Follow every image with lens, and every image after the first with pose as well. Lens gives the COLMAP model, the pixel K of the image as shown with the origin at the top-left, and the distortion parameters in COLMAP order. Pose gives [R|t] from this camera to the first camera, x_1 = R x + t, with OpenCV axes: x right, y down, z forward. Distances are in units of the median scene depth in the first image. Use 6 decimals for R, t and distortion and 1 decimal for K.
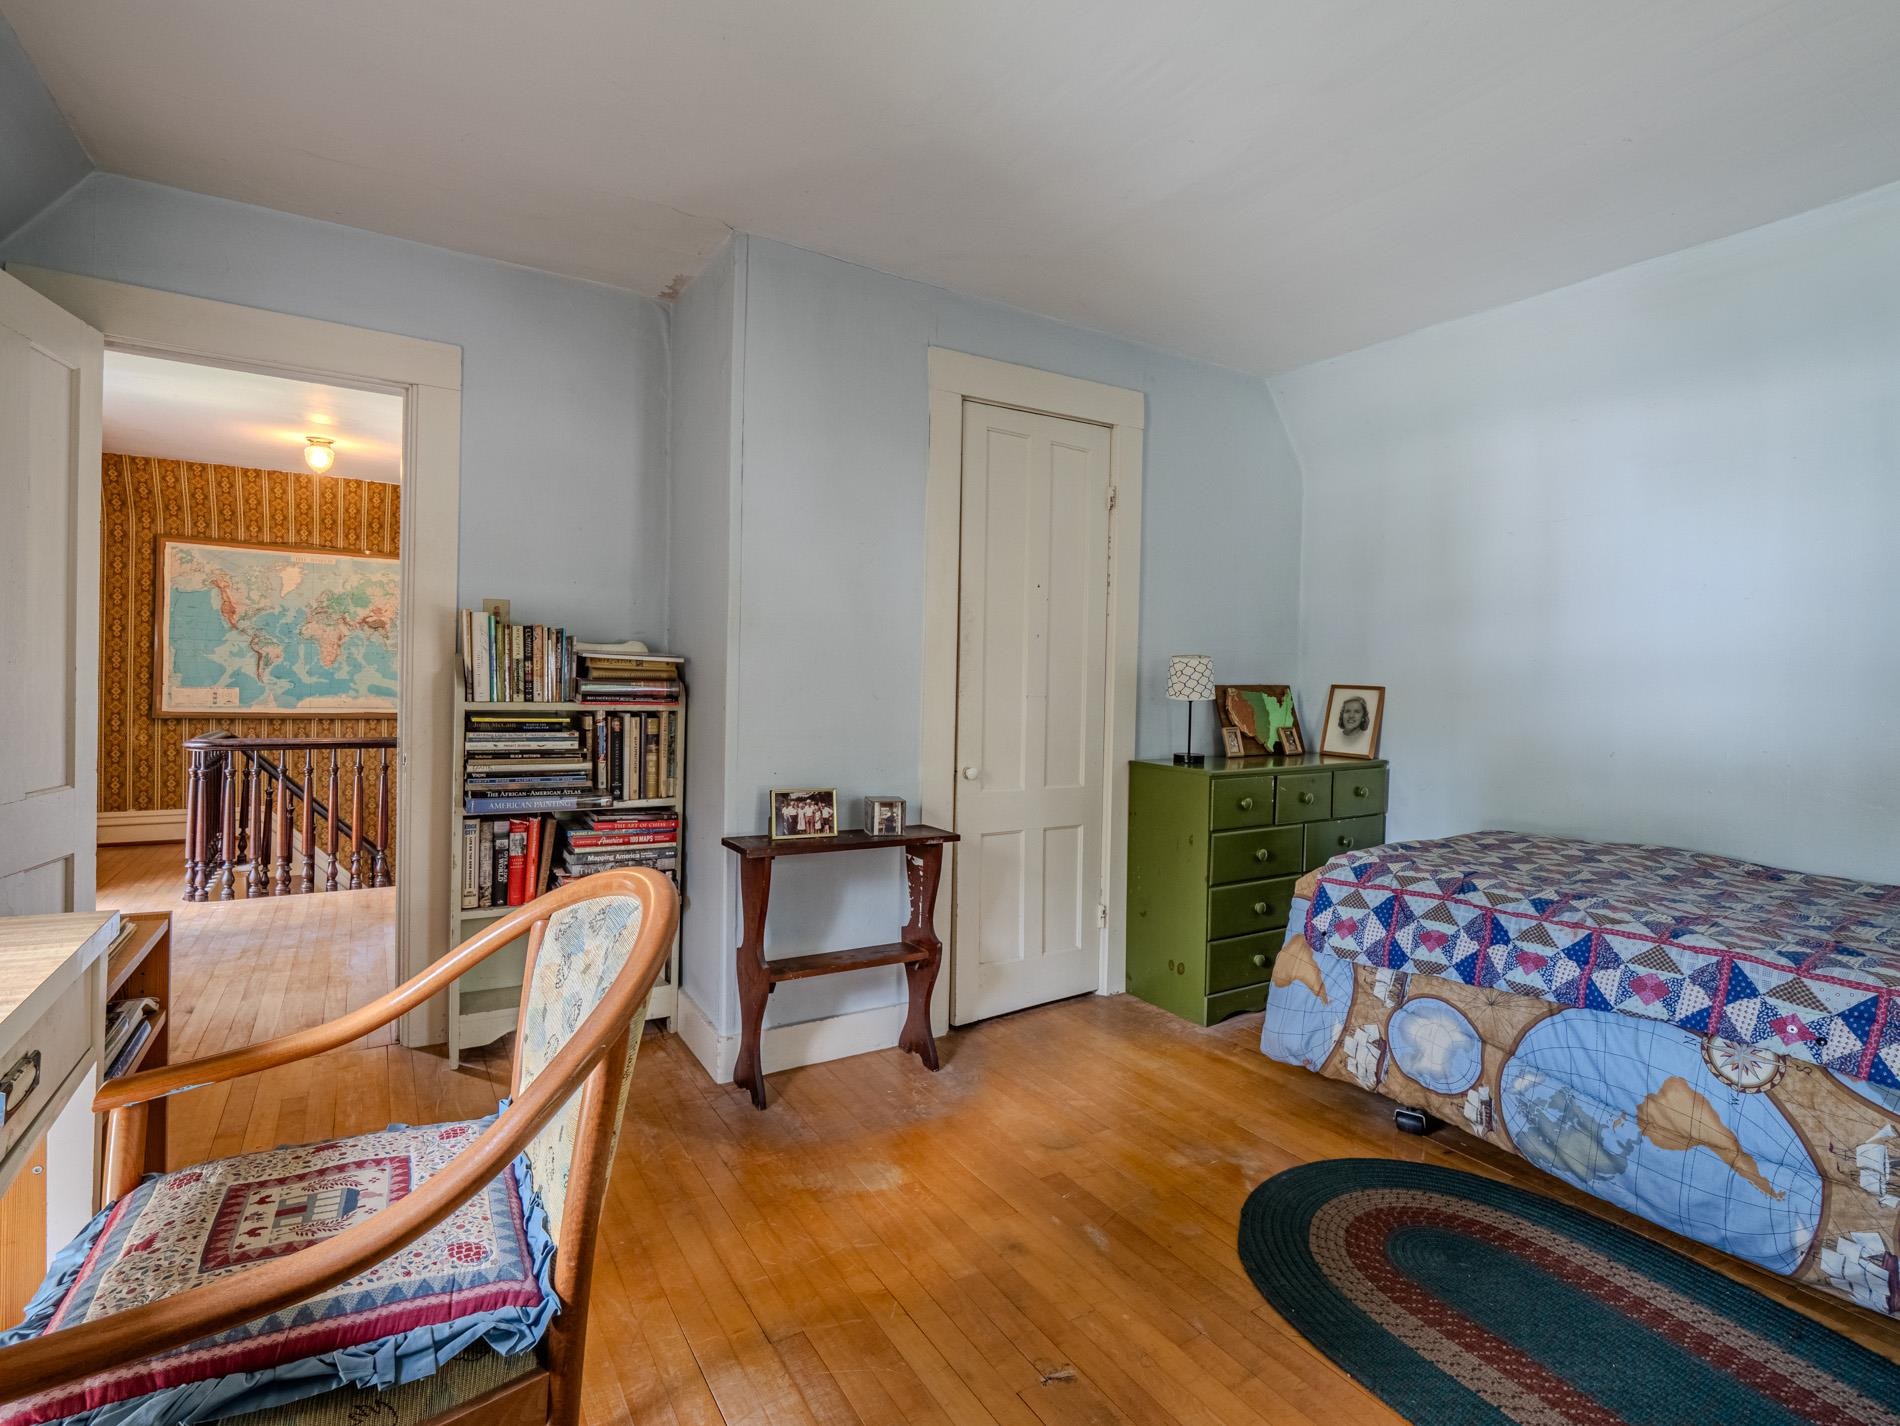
lens RADIAL K [[919.2, 0, 948.8], [0, 919.2, 702.8], [0, 0, 1]] dist [-0.010038, -0.004875]
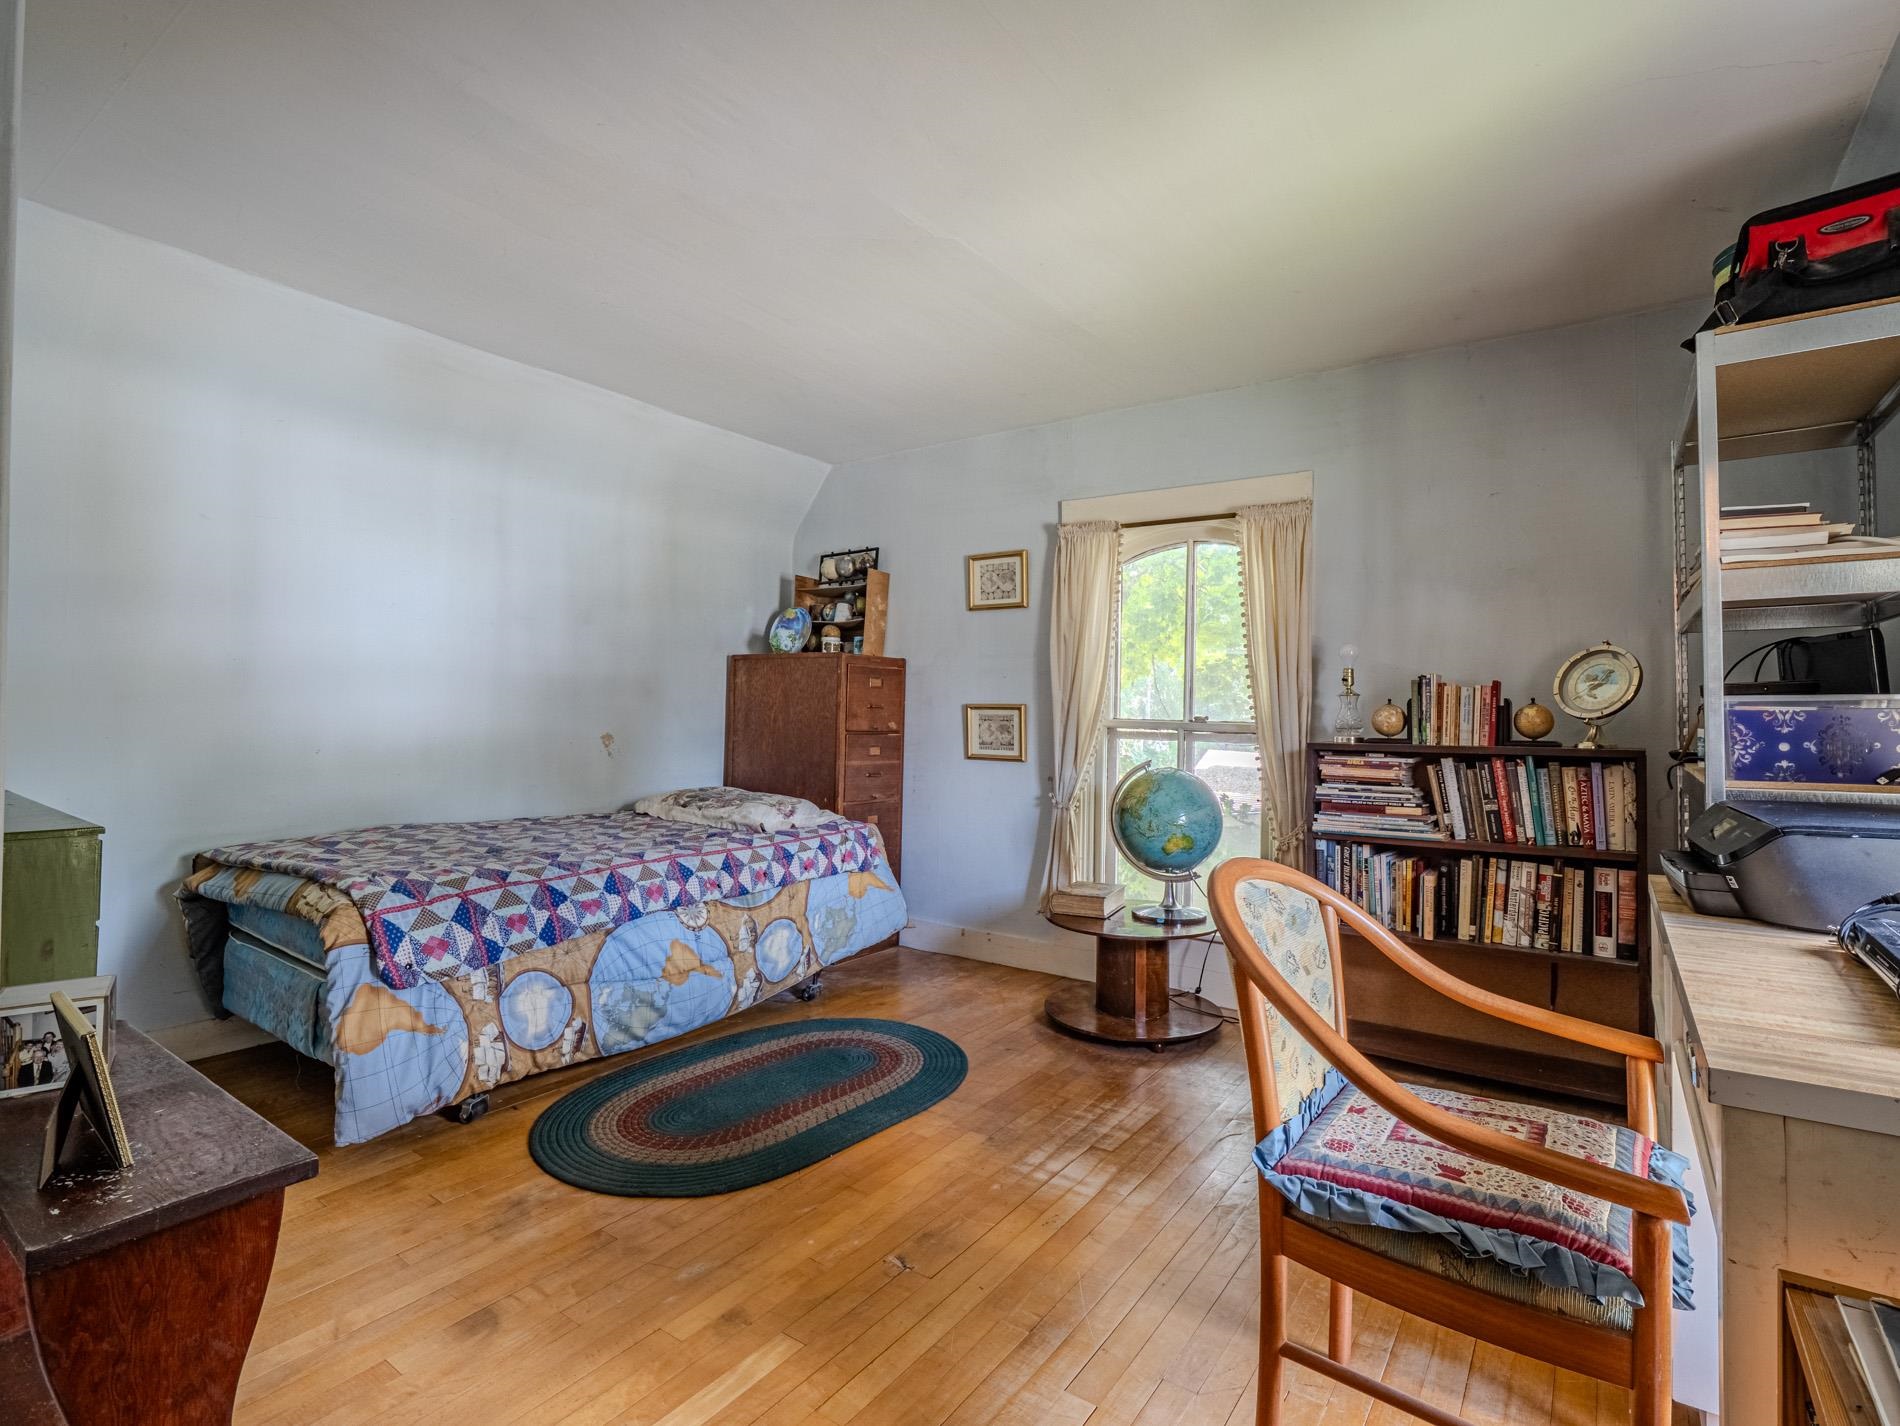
lens RADIAL K [[919.2, 0, 951.2], [0, 919.2, 707.8], [0, 0, 1]] dist [-0.010038, -0.004875]
pose [[-0.383801, -0.030302, 0.922919, -0.740889], [-0.001545, 0.999481, 0.032173, -0.040066], [-0.923415, 0.010923, -0.383649, 1.009566]]
